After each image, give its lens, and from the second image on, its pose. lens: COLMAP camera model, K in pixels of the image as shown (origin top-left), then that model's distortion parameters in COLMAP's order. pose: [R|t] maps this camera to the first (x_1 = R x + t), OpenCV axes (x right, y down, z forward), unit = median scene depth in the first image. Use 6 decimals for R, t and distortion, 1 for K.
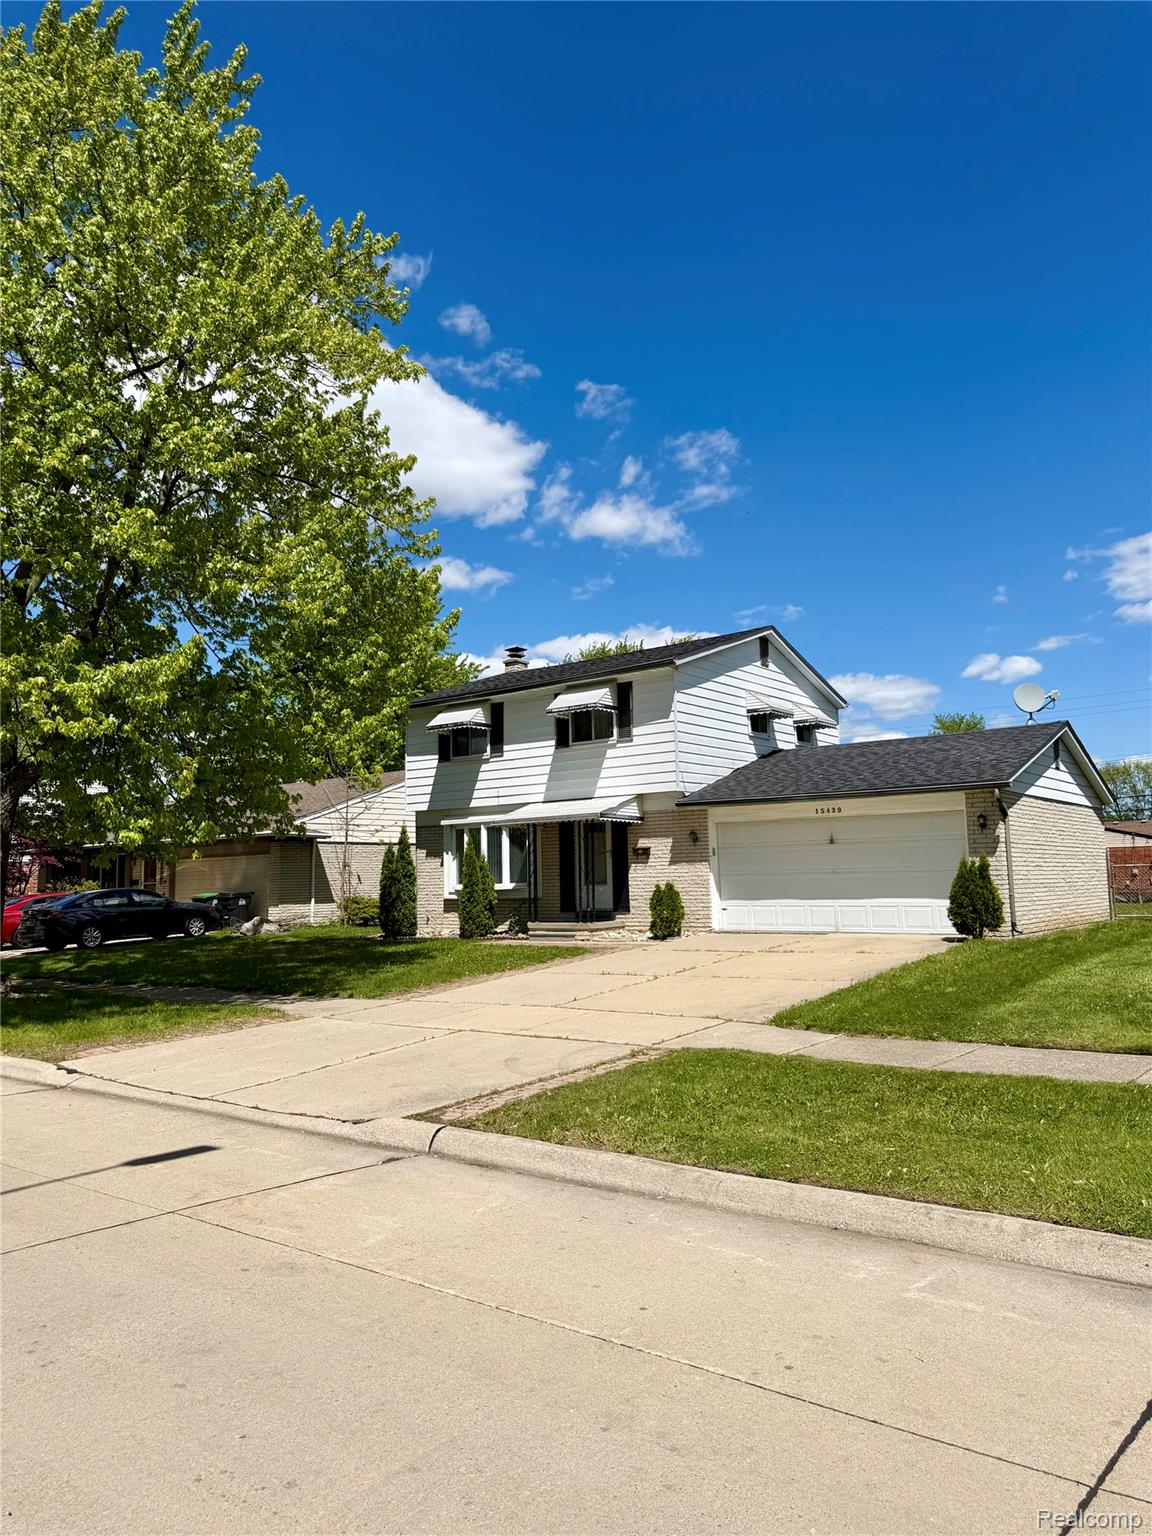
lens RADIAL K [[1064.7, 0, 576.0], [0, 1064.7, 768.0], [0, 0, 1]] dist [0.001917, 0.000035]
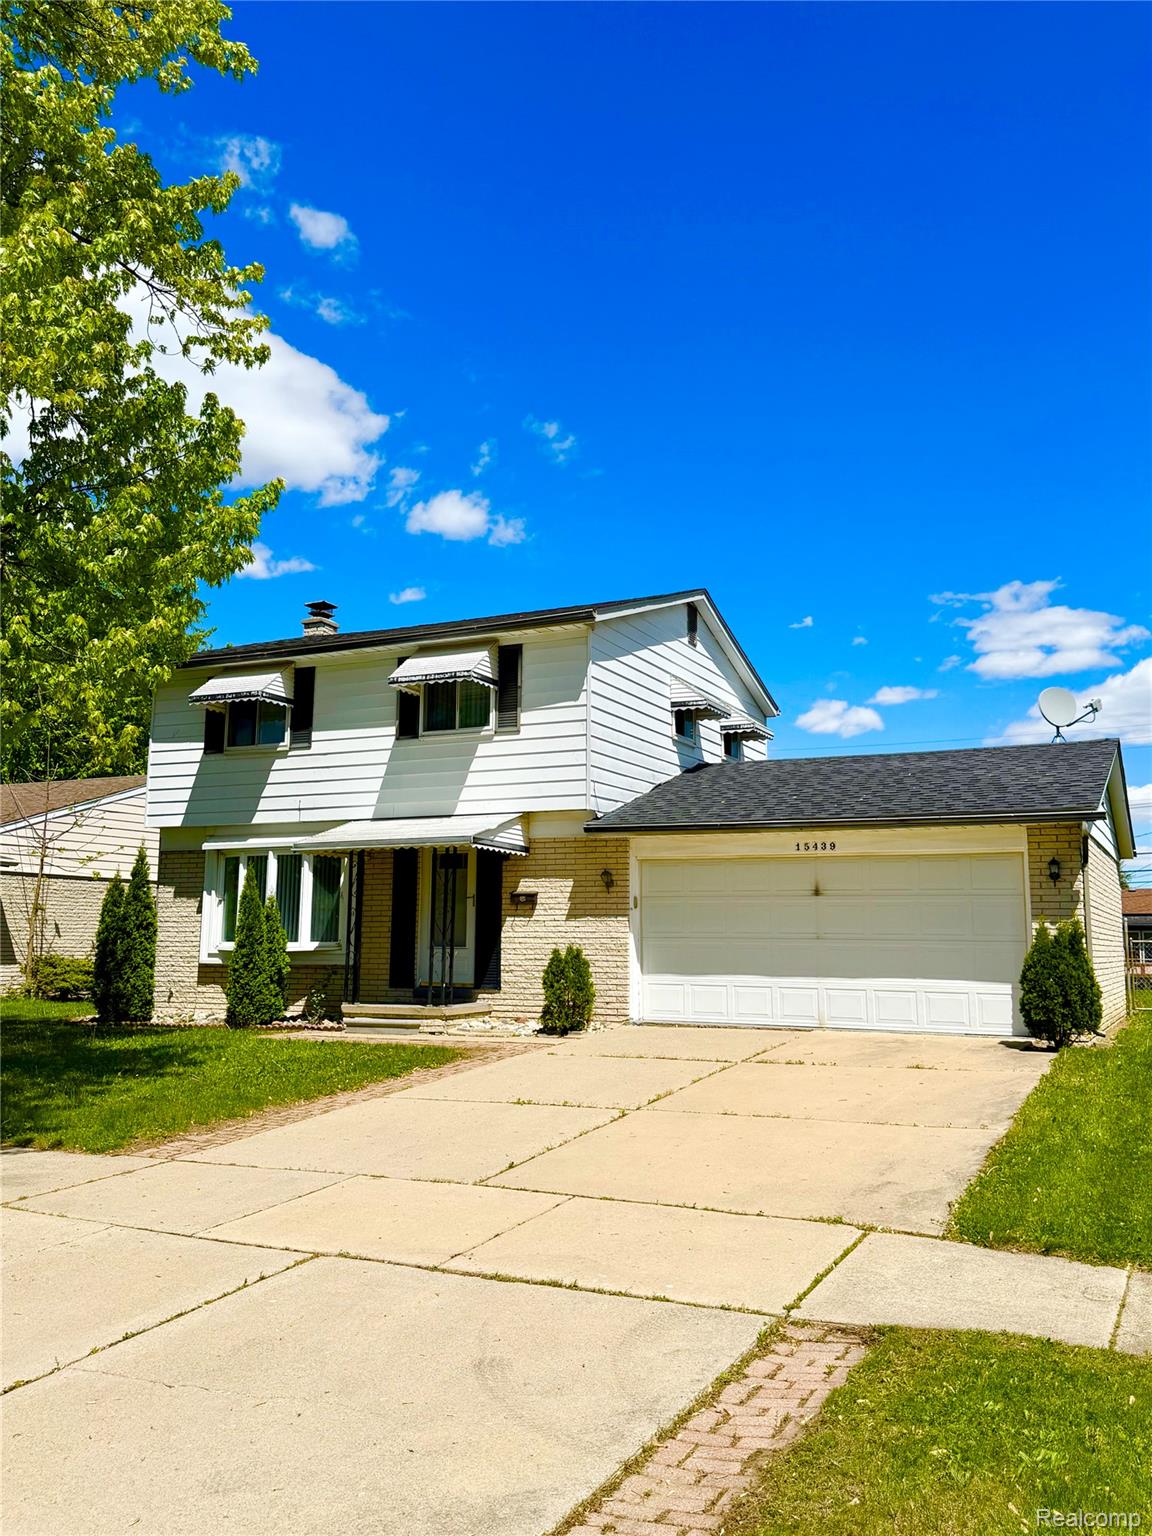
lens RADIAL K [[1222.1, 0, 579.8], [0, 1222.1, 774.6], [0, 0, 1]] dist [0.116927, -0.363265]
pose [[0.977617, 0.054662, 0.203166, -0.061432], [-0.048220, 0.998169, -0.036528, 0.026155], [-0.204790, 0.025913, 0.978463, 0.231017]]
